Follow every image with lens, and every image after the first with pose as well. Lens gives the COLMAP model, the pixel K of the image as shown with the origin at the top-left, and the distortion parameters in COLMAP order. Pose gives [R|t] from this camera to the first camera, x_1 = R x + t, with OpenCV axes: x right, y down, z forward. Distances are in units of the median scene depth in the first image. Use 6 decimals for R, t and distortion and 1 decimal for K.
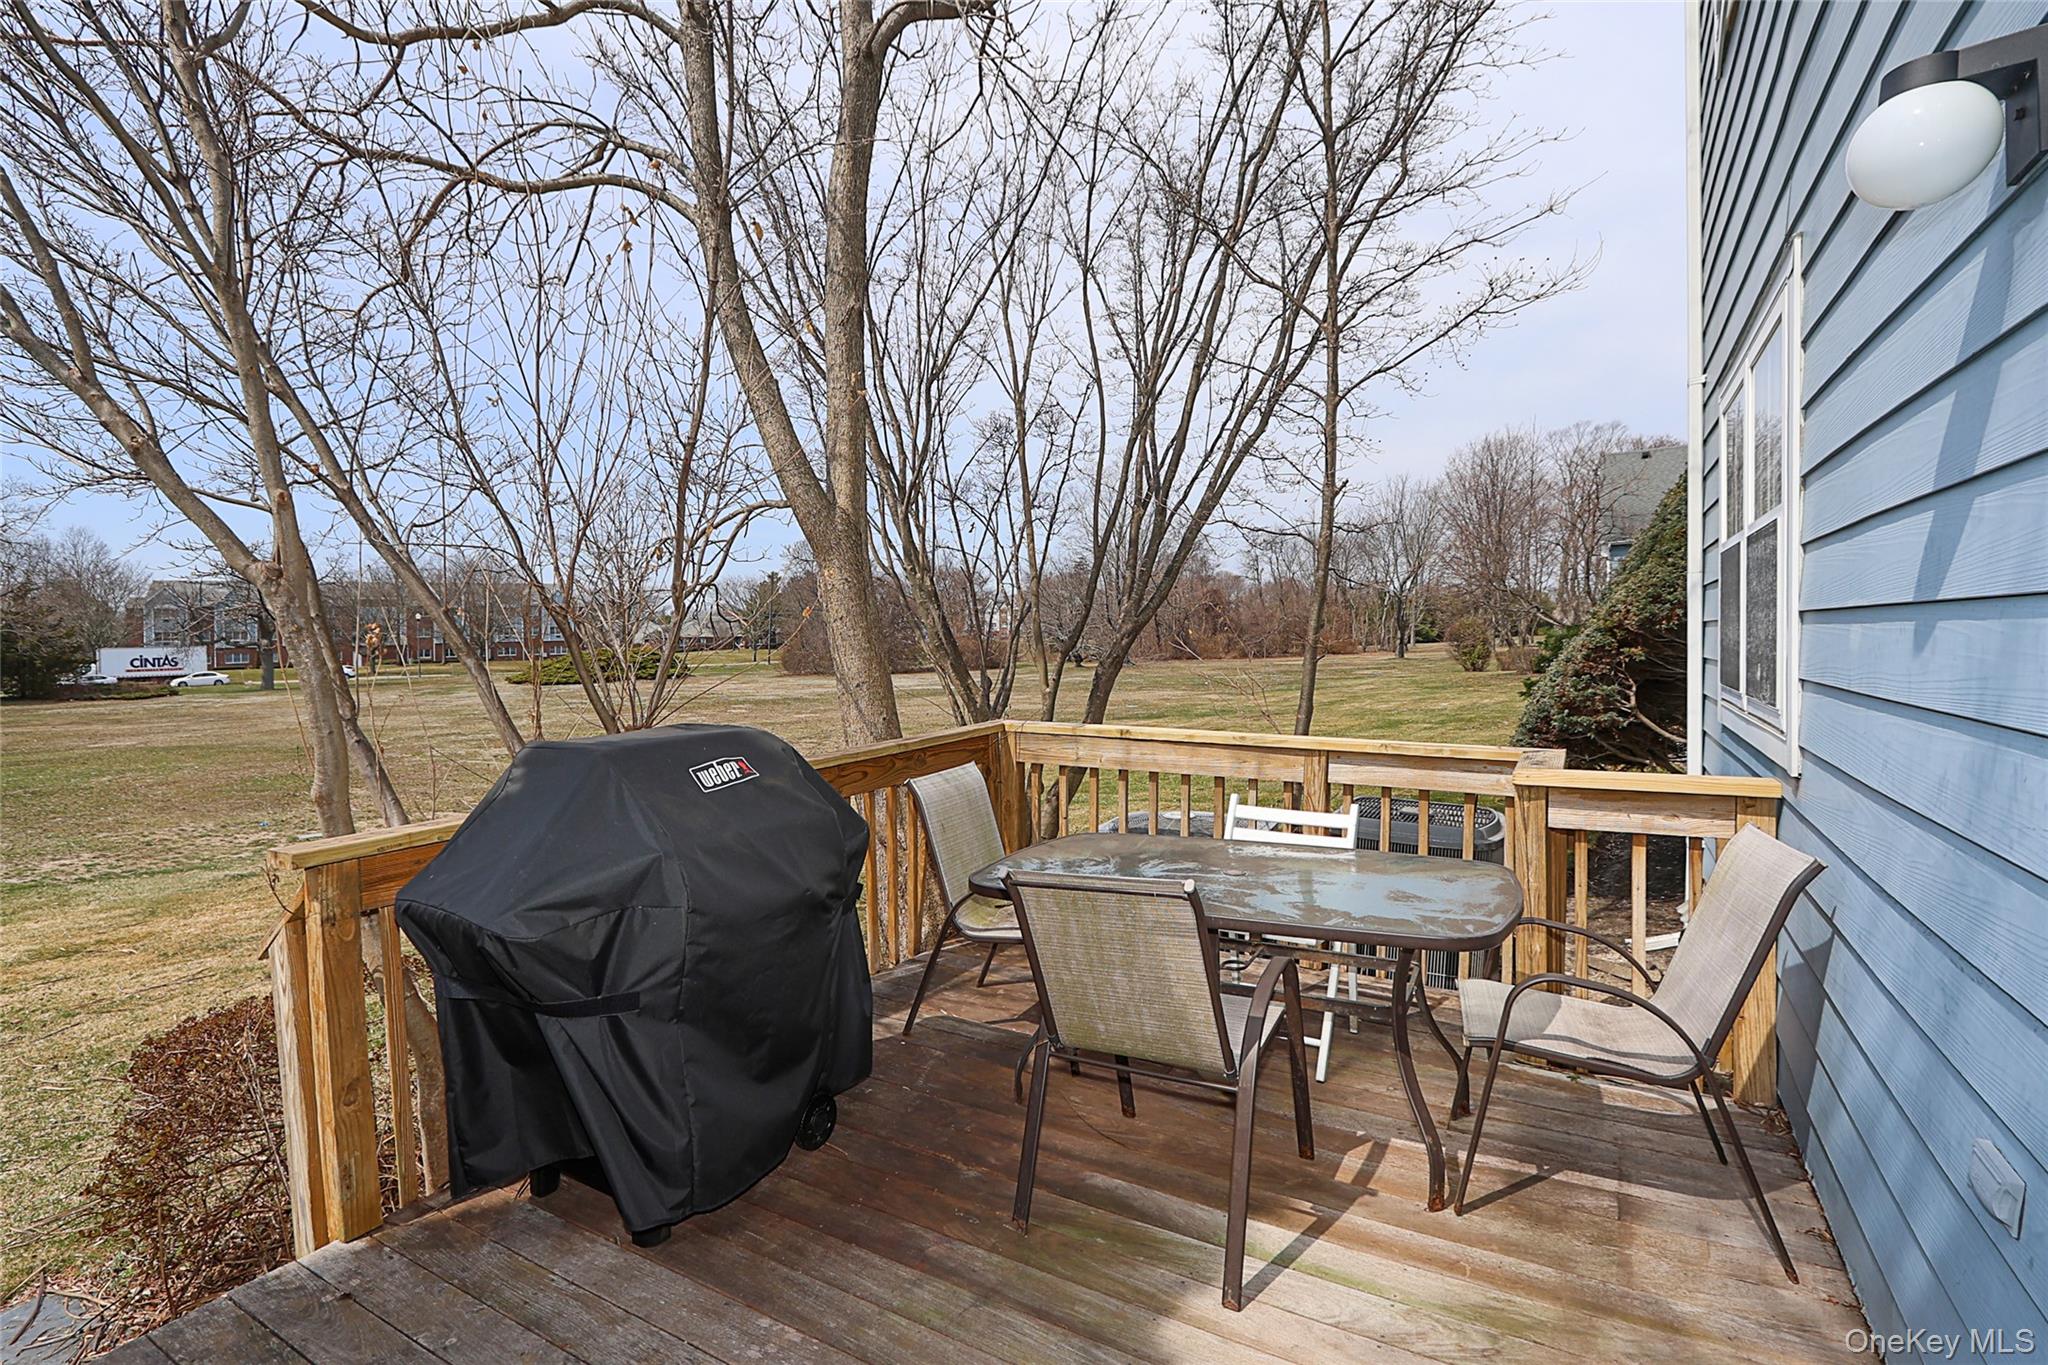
lens RADIAL K [[966.8, 0, 973.8], [0, 966.8, 645.9], [0, 0, 1]] dist [-0.000590, -0.000341]
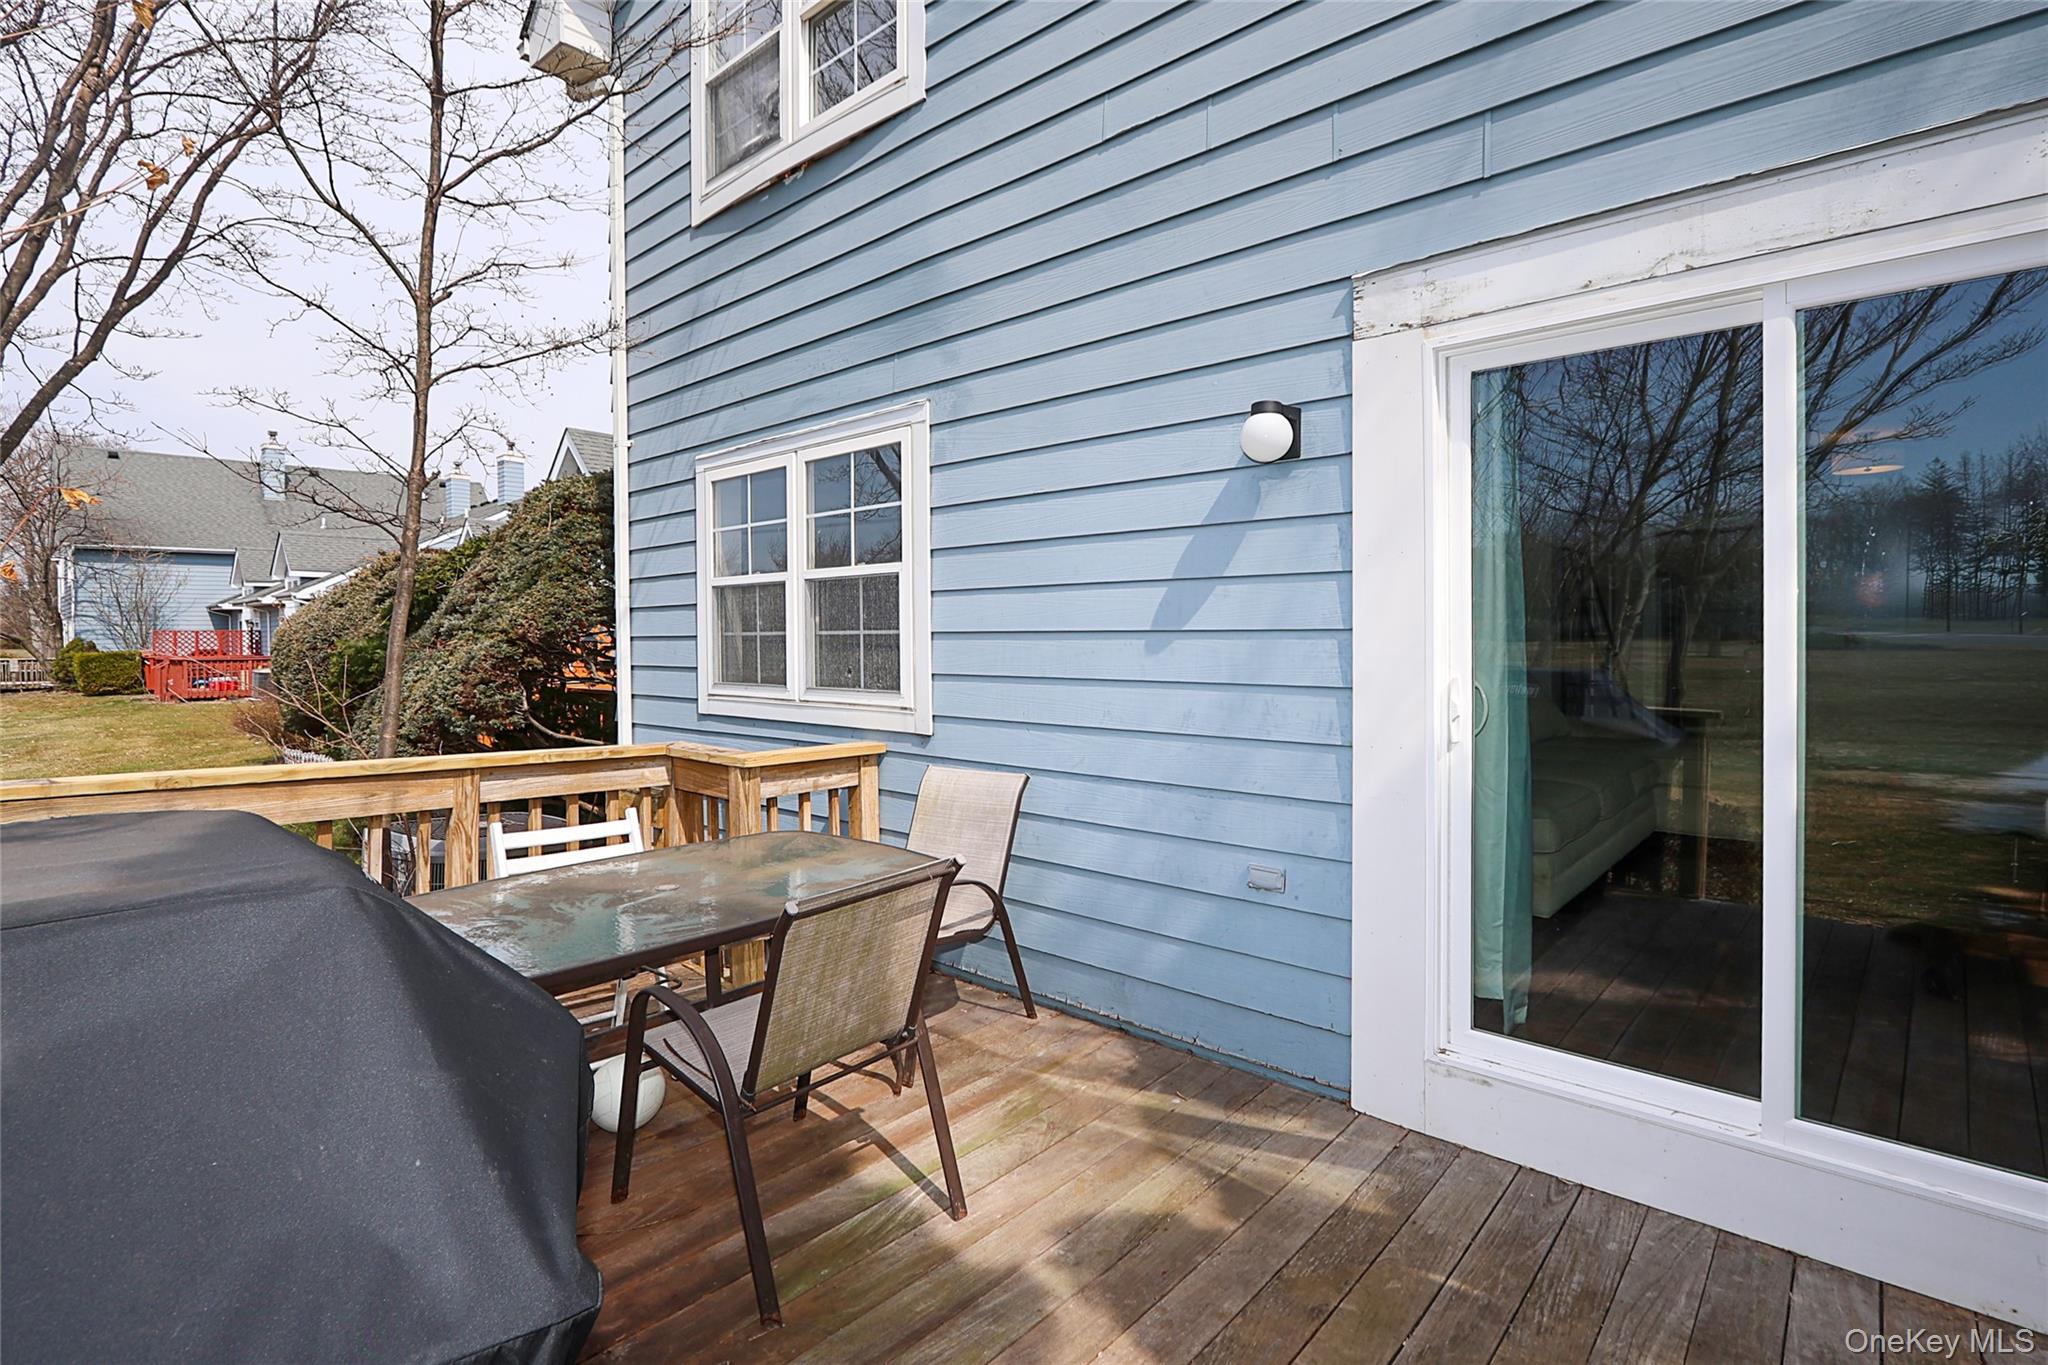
lens RADIAL K [[966.8, 0, 973.8], [0, 966.8, 645.9], [0, 0, 1]] dist [-0.000590, -0.000341]
pose [[0.183002, 0.021259, 0.982883, -0.437789], [-0.006232, 0.999771, -0.020464, 0.010324], [-0.983093, -0.002380, 0.183092, 0.380493]]
